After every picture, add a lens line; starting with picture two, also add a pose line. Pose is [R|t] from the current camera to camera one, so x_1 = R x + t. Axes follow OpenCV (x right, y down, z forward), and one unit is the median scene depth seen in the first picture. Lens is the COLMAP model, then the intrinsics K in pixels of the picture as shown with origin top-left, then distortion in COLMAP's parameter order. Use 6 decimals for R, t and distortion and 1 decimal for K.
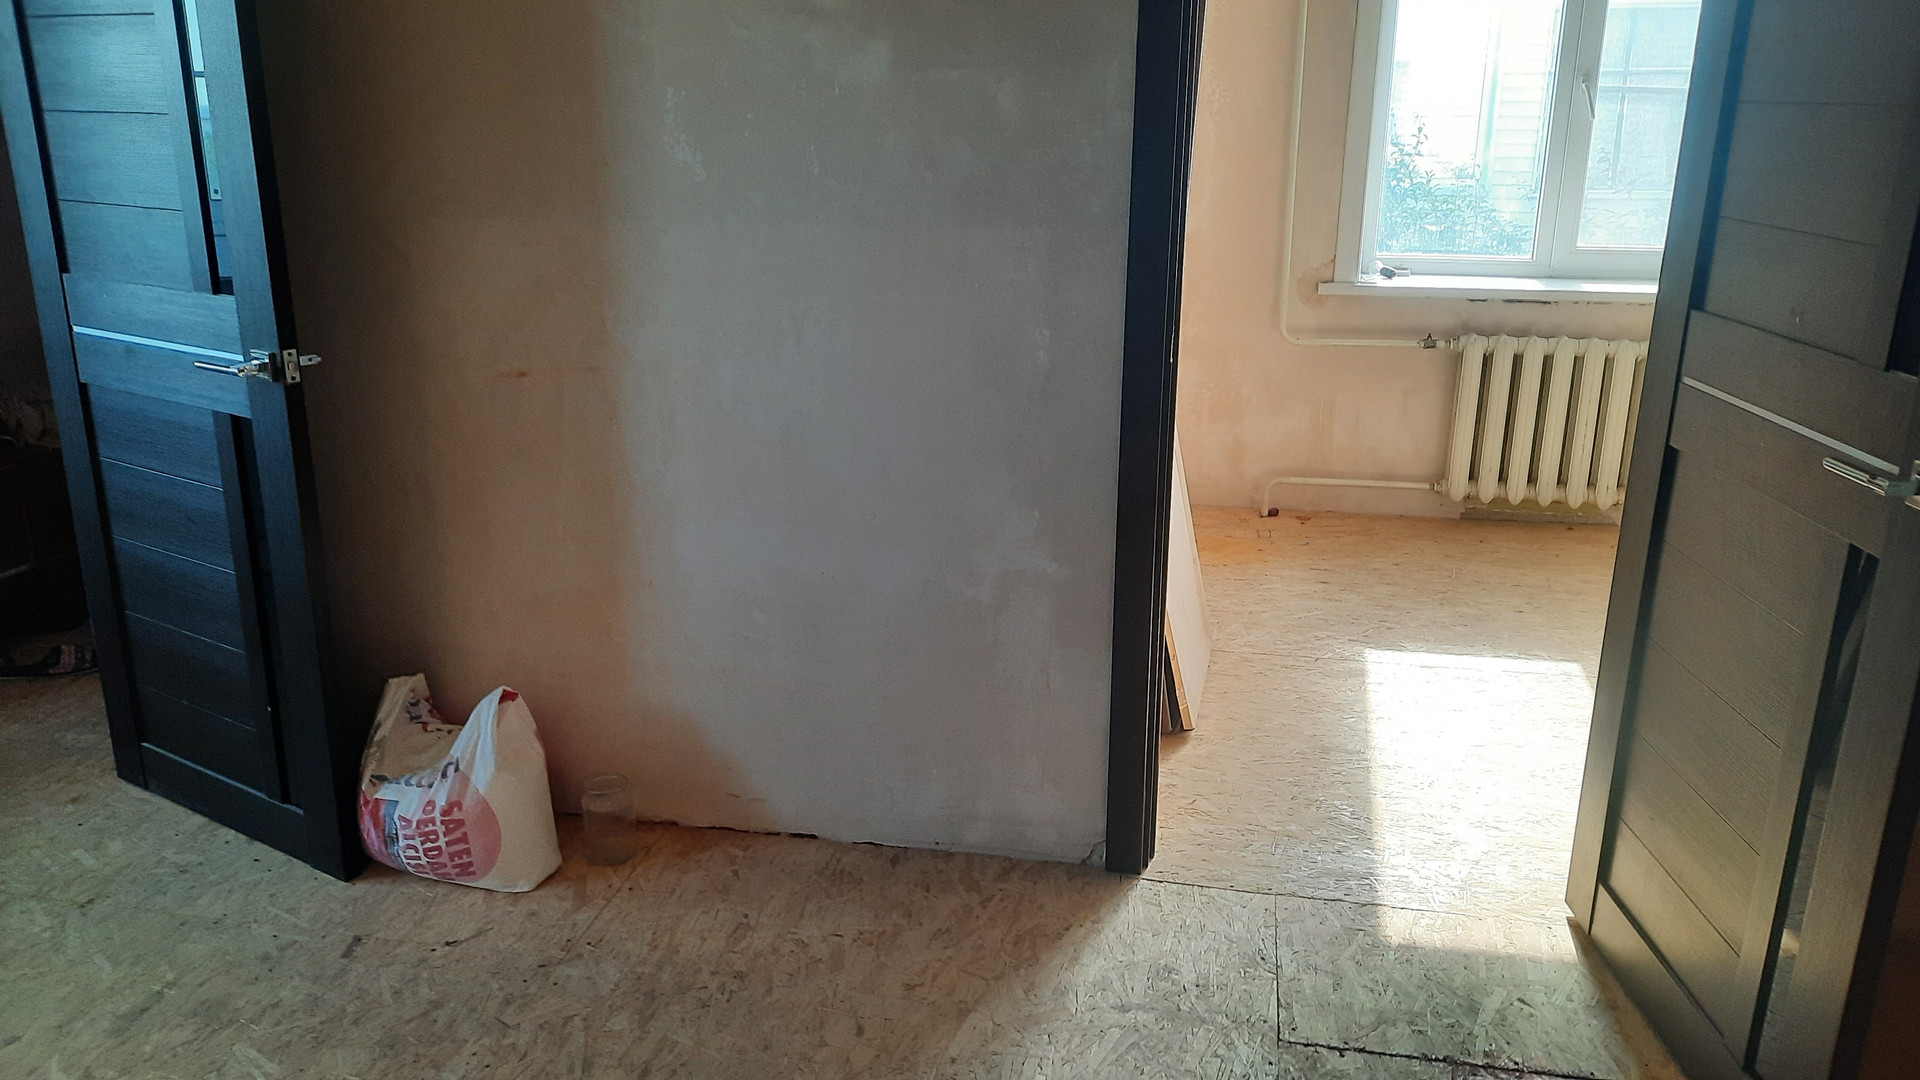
lens RADIAL K [[1403.1, 0, 964.0], [0, 1403.1, 528.9], [0, 0, 1]] dist [0.054186, -0.064630]
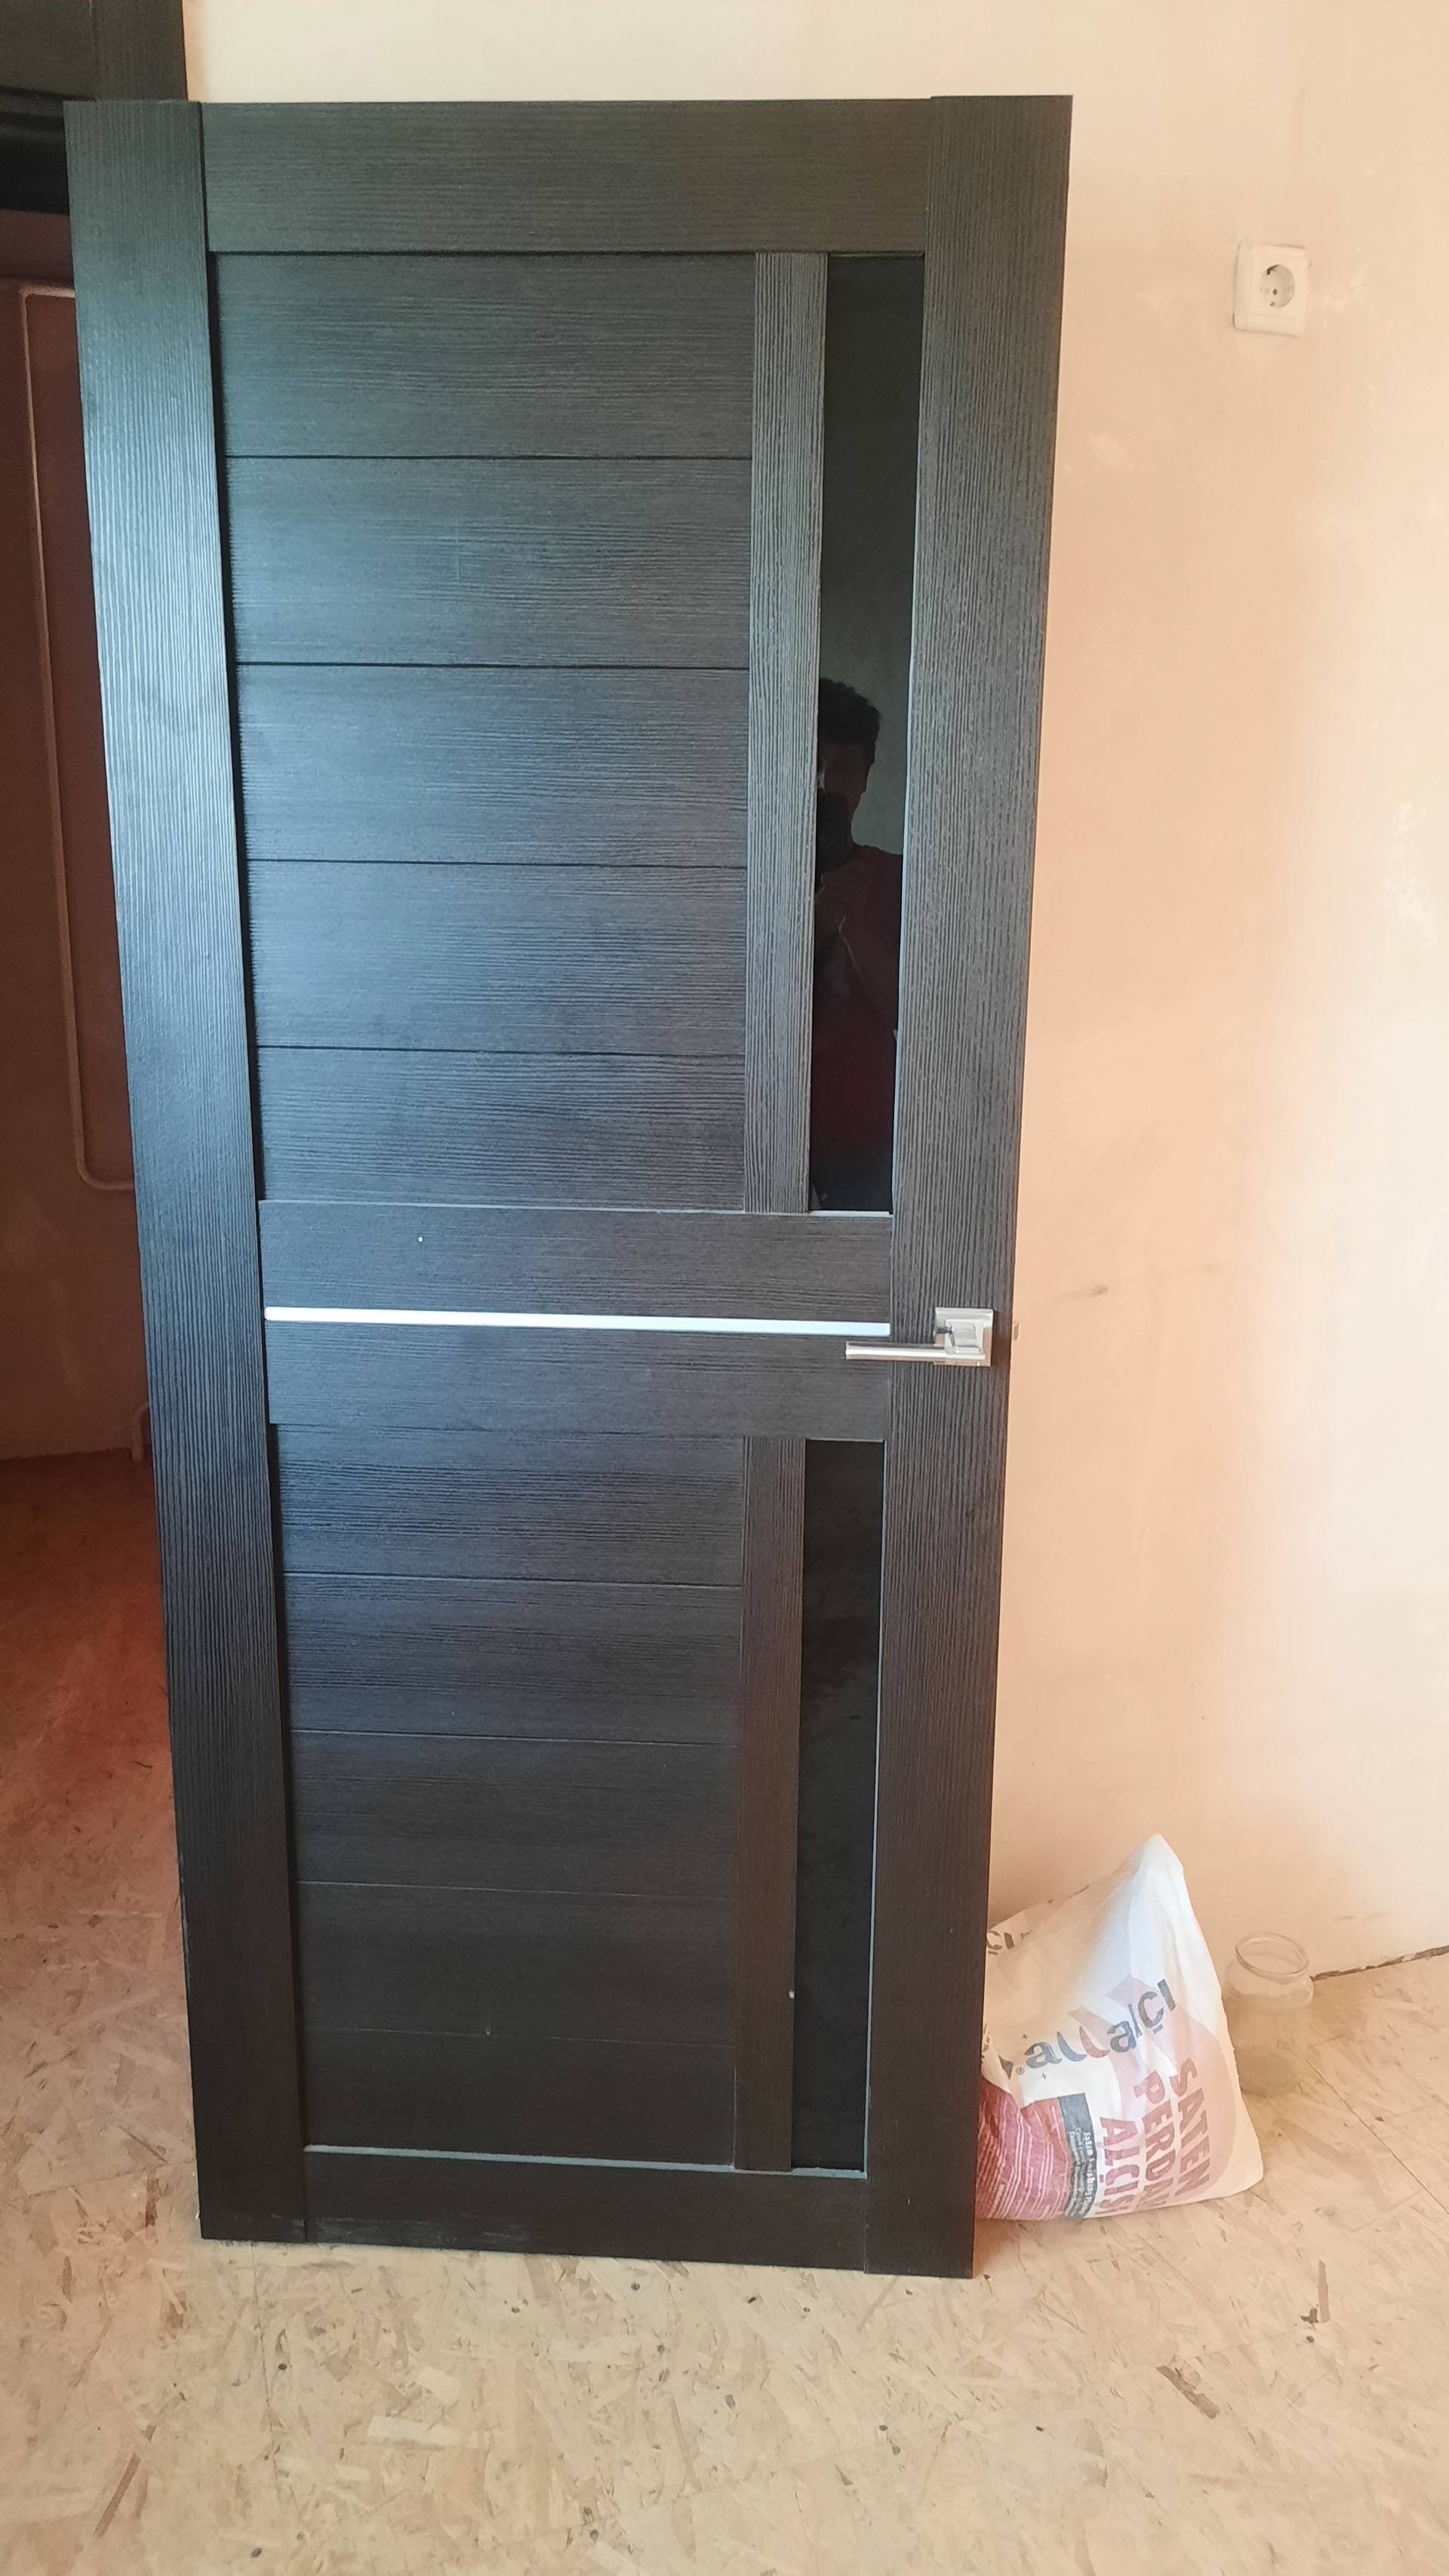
lens RADIAL K [[1882.4, 0, 722.1], [0, 1882.4, 1279.7], [0, 0, 1]] dist [0.054186, -0.064630]
pose [[0.873354, -0.119846, 0.472111, -0.826894], [0.140640, 0.990021, -0.008850, -0.131174], [-0.466340, 0.074127, 0.881494, 0.393891]]
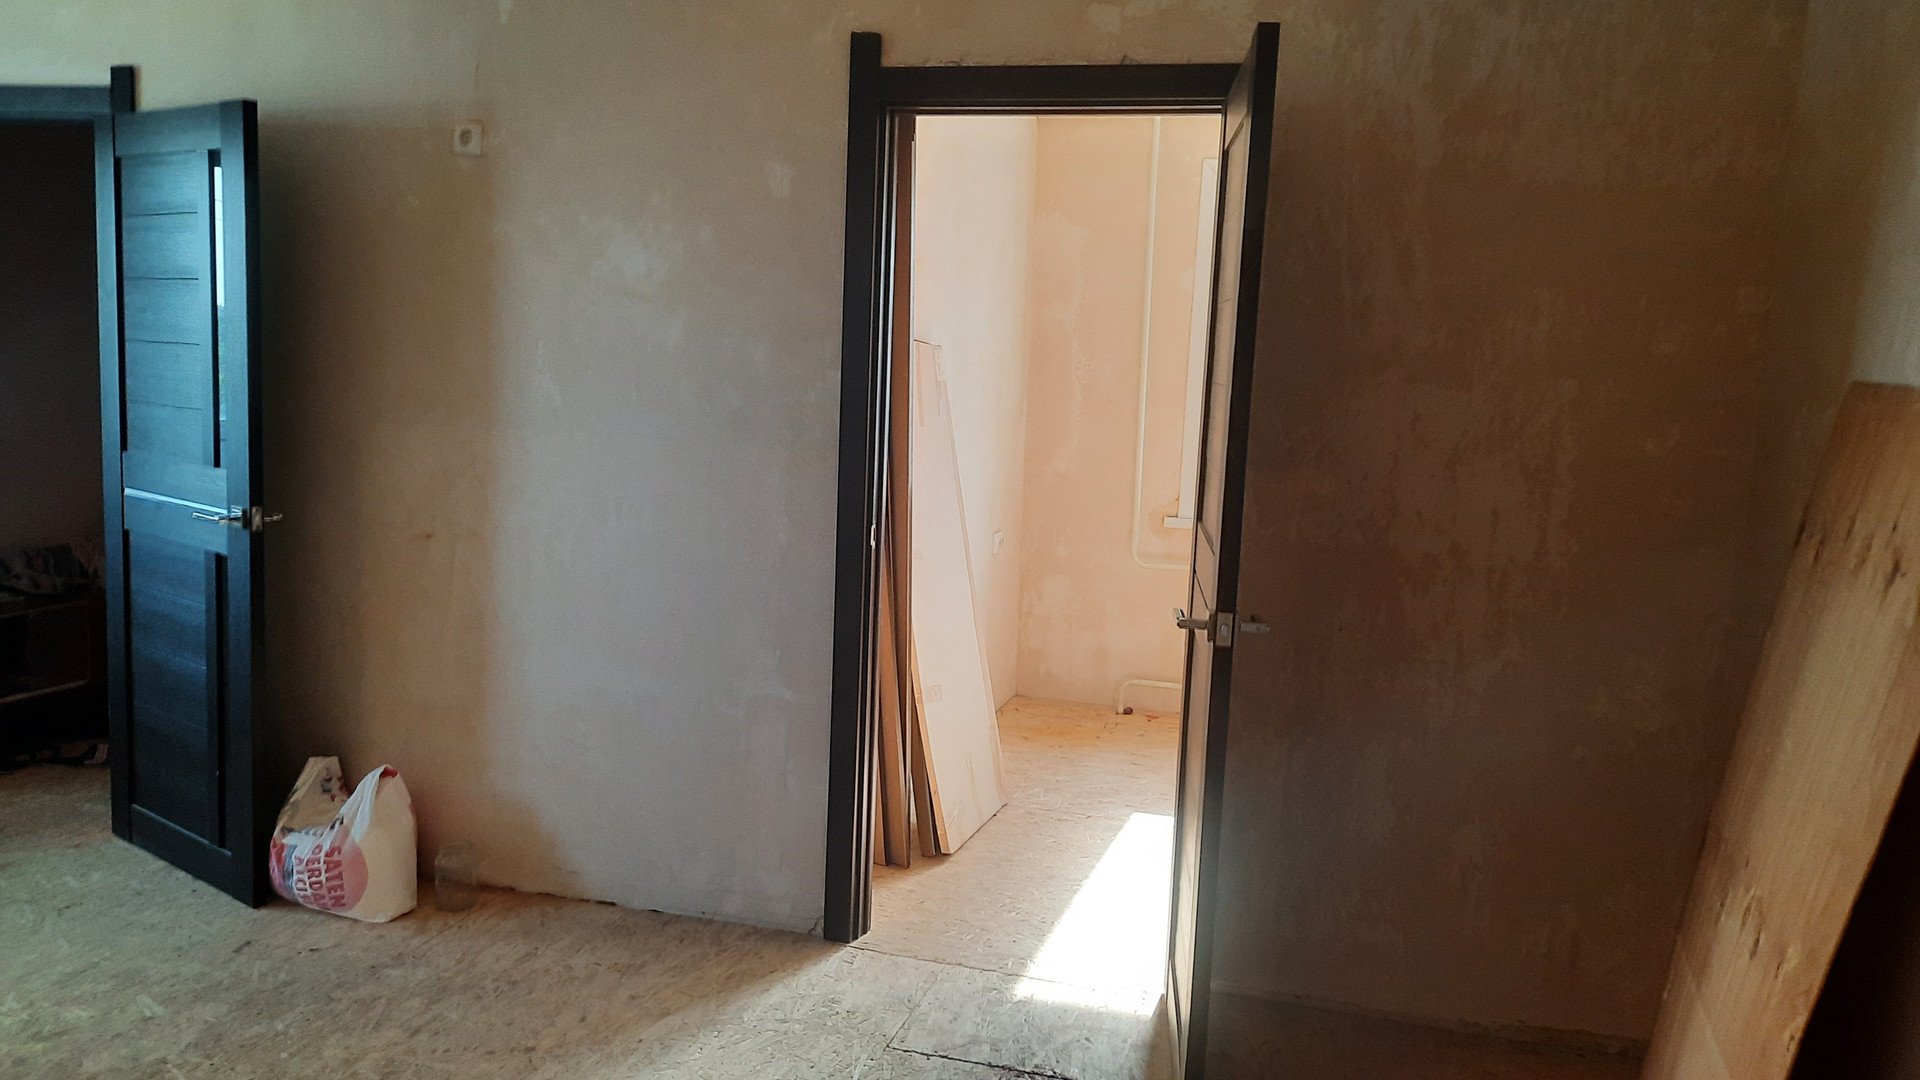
lens RADIAL K [[1412.2, 0, 960.0], [0, 1412.2, 540.0], [0, 0, 1]] dist [0.069163, -0.071384]
pose [[0.995432, 0.047918, -0.082583, 0.321323], [-0.060948, 0.984694, -0.163291, 0.090309], [0.073494, 0.167578, 0.983116, -0.332547]]
